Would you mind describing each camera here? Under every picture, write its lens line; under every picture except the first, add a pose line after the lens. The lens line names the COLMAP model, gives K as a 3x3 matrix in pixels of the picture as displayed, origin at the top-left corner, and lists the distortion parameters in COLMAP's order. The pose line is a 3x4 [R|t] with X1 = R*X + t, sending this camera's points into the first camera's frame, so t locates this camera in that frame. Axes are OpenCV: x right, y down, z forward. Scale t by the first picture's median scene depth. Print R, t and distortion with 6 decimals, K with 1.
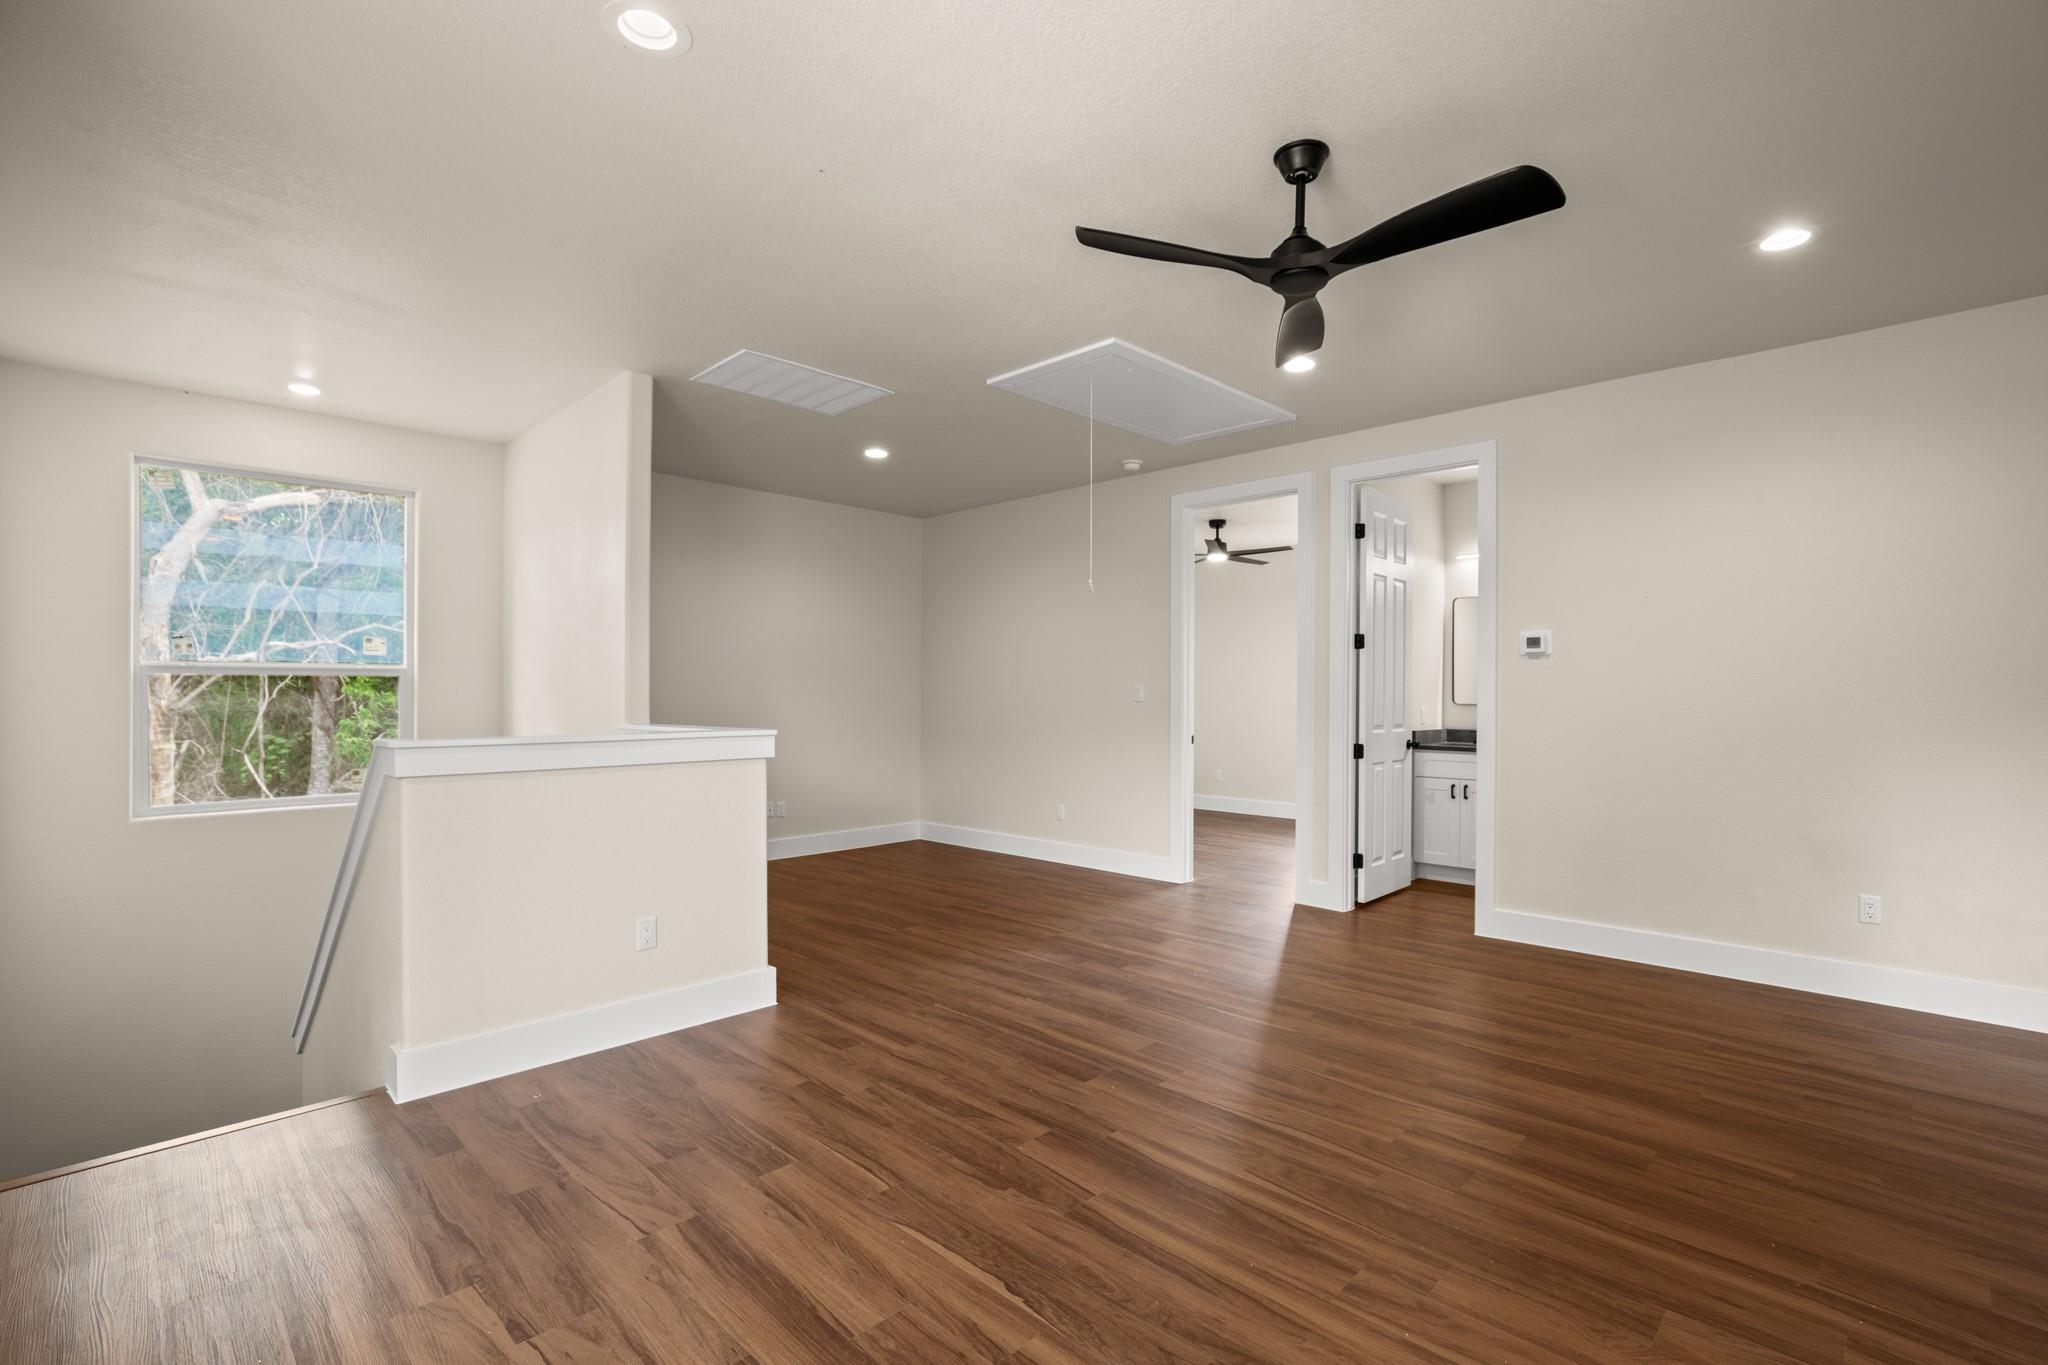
lens RADIAL K [[930.3, 0, 1038.3], [0, 930.3, 686.9], [0, 0, 1]] dist [-0.019191, 0.001353]
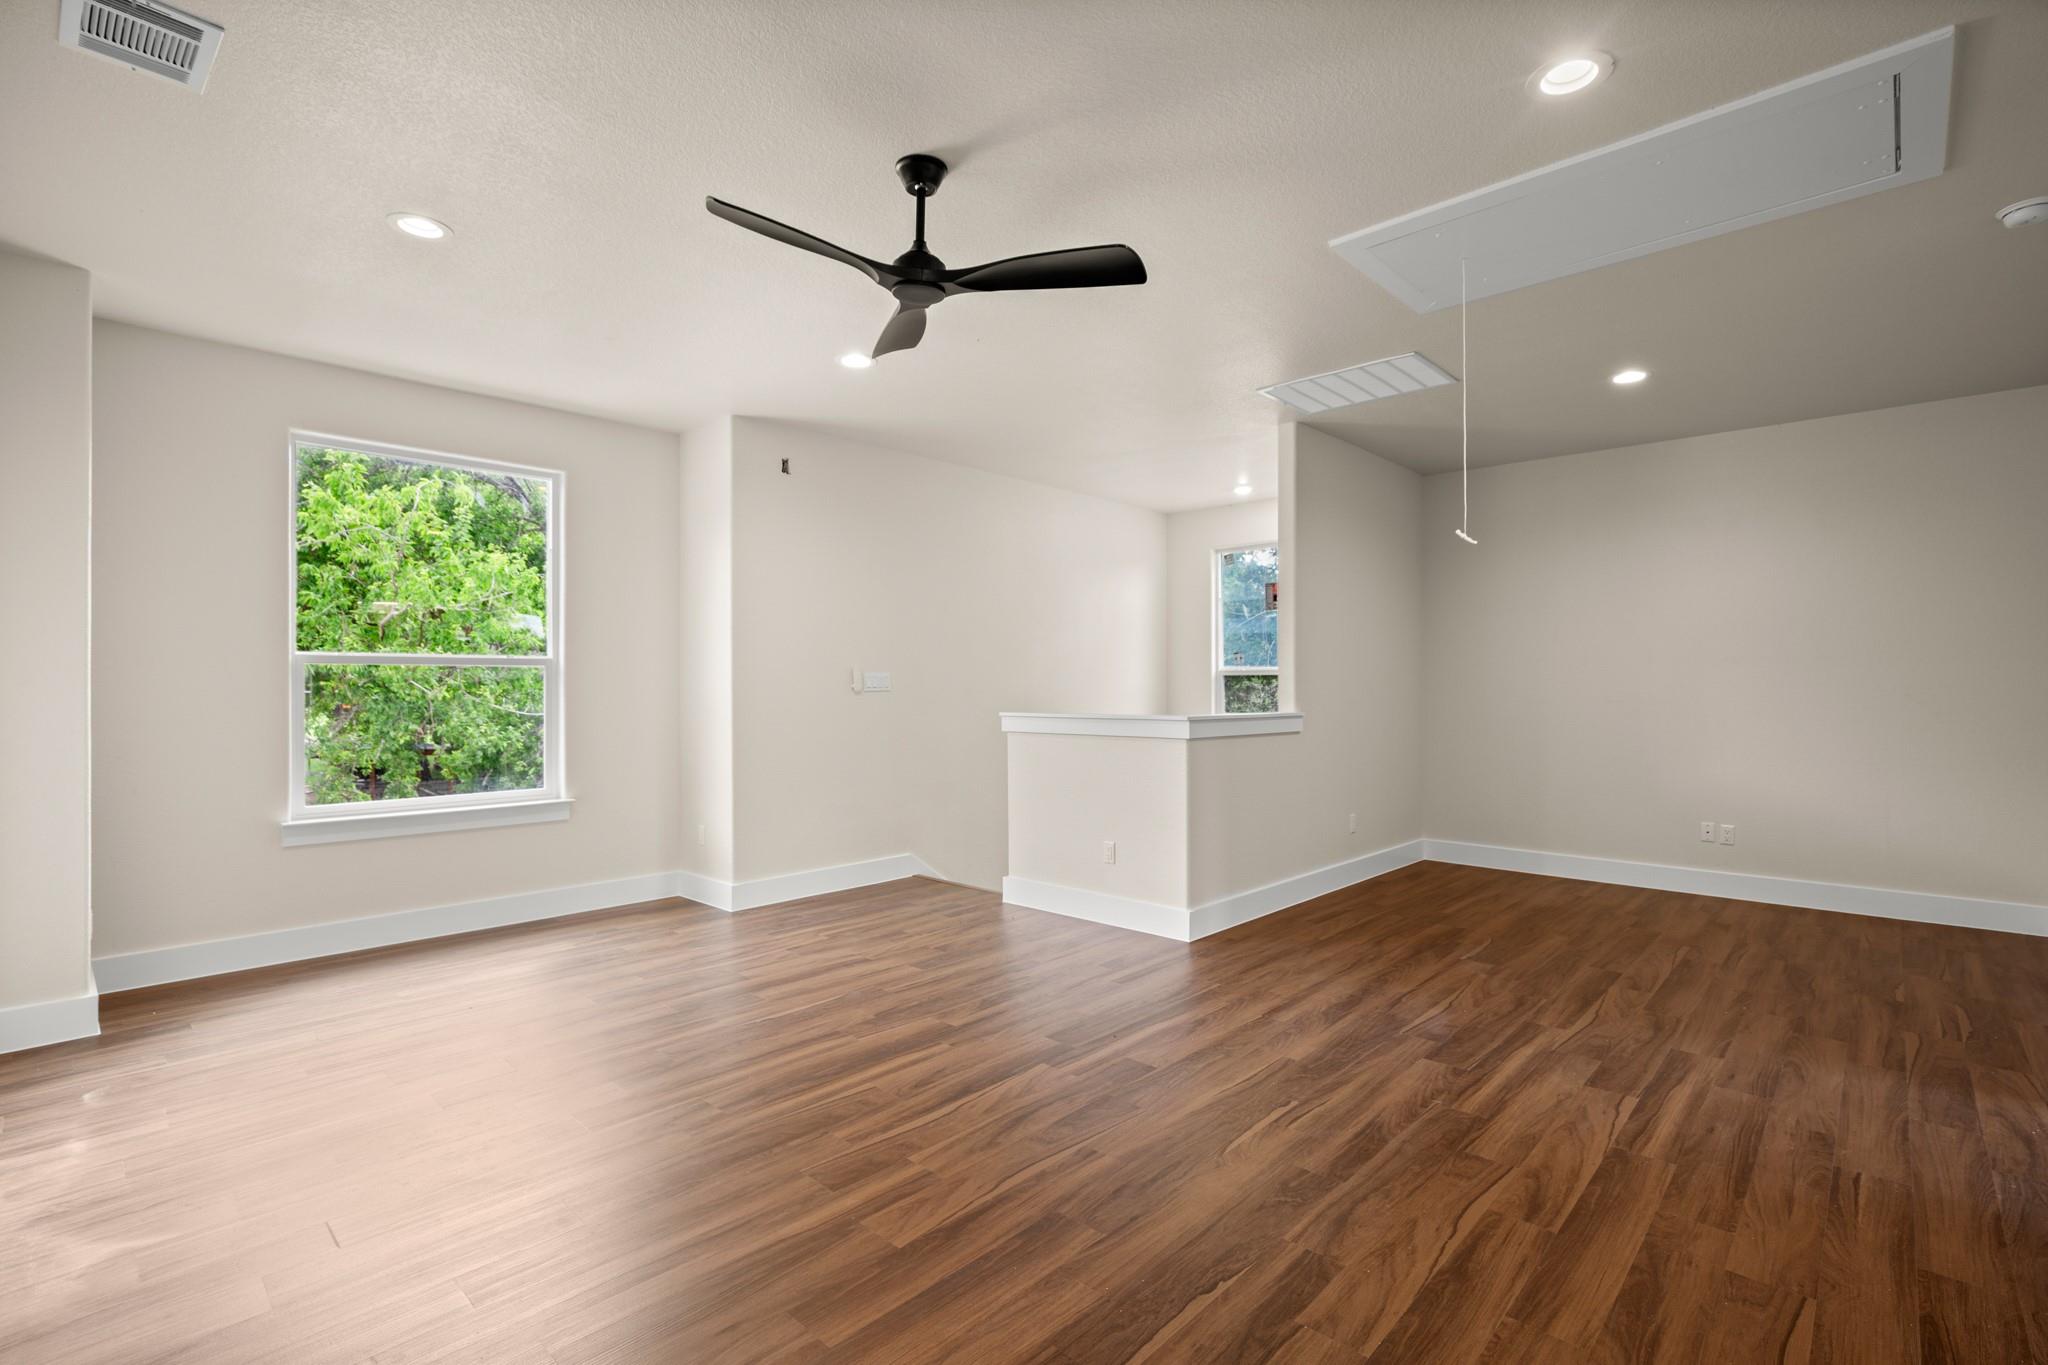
lens RADIAL K [[930.3, 0, 1038.3], [0, 930.3, 686.9], [0, 0, 1]] dist [-0.019191, 0.001353]
pose [[0.020573, -0.001163, -0.999788, 0.909005], [0.010739, 0.999942, -0.000942, 0.005154], [0.999731, -0.010717, 0.020584, 0.758506]]
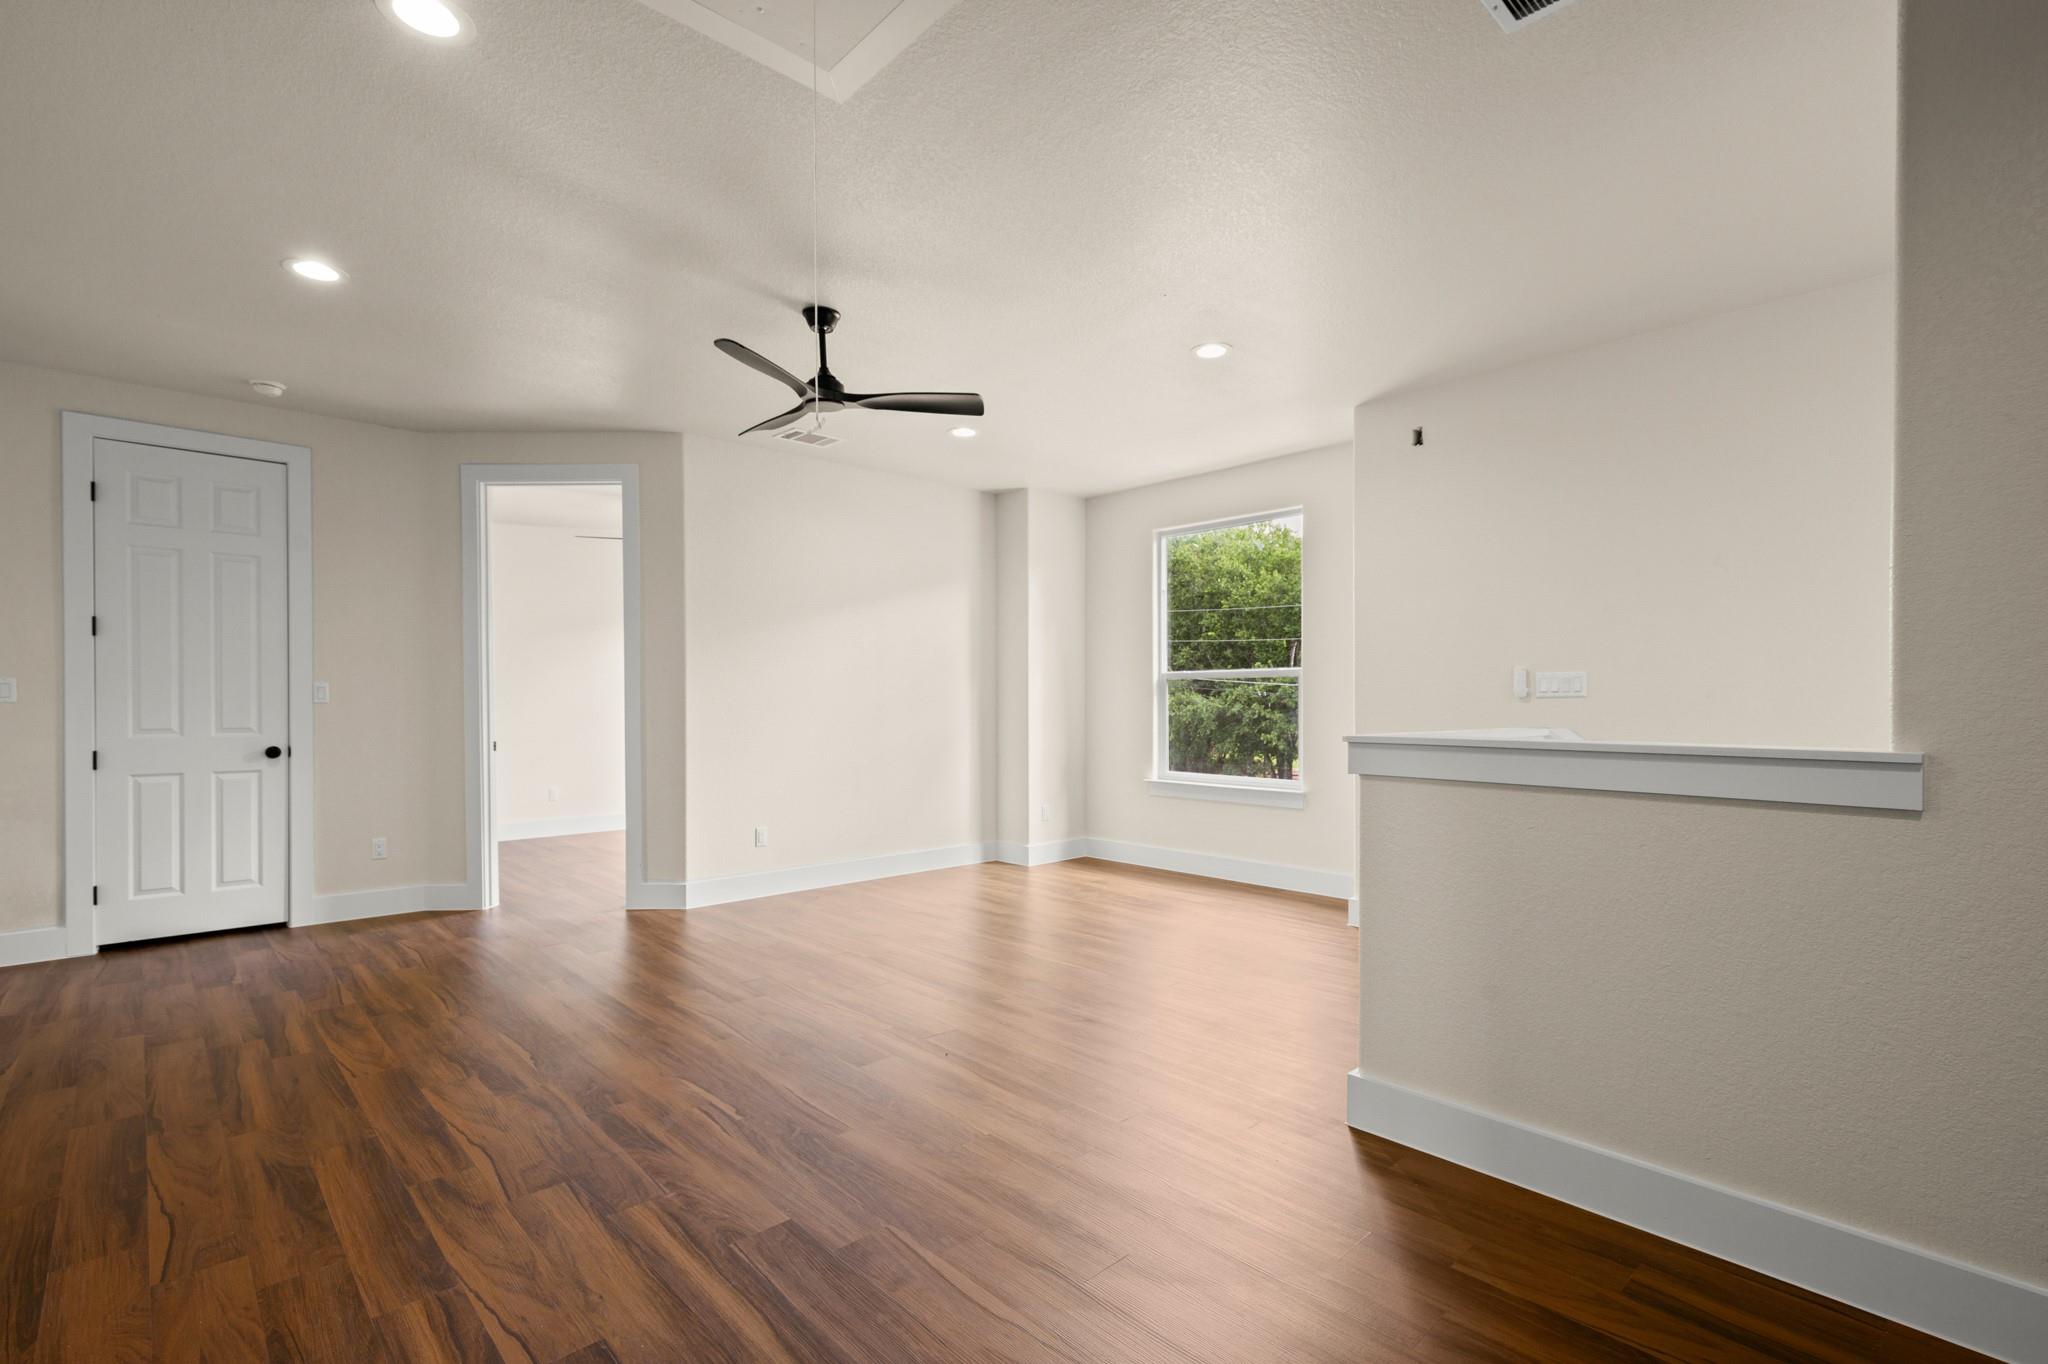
lens RADIAL K [[926.0, 0, 1039.7], [0, 926.0, 706.9], [0, 0, 1]] dist [0.001563, -0.000740]
pose [[-0.999636, 0.001260, 0.026949, -0.064710], [0.001178, 0.999995, -0.003067, 0.024971], [-0.026952, -0.003034, -0.999632, 1.670022]]
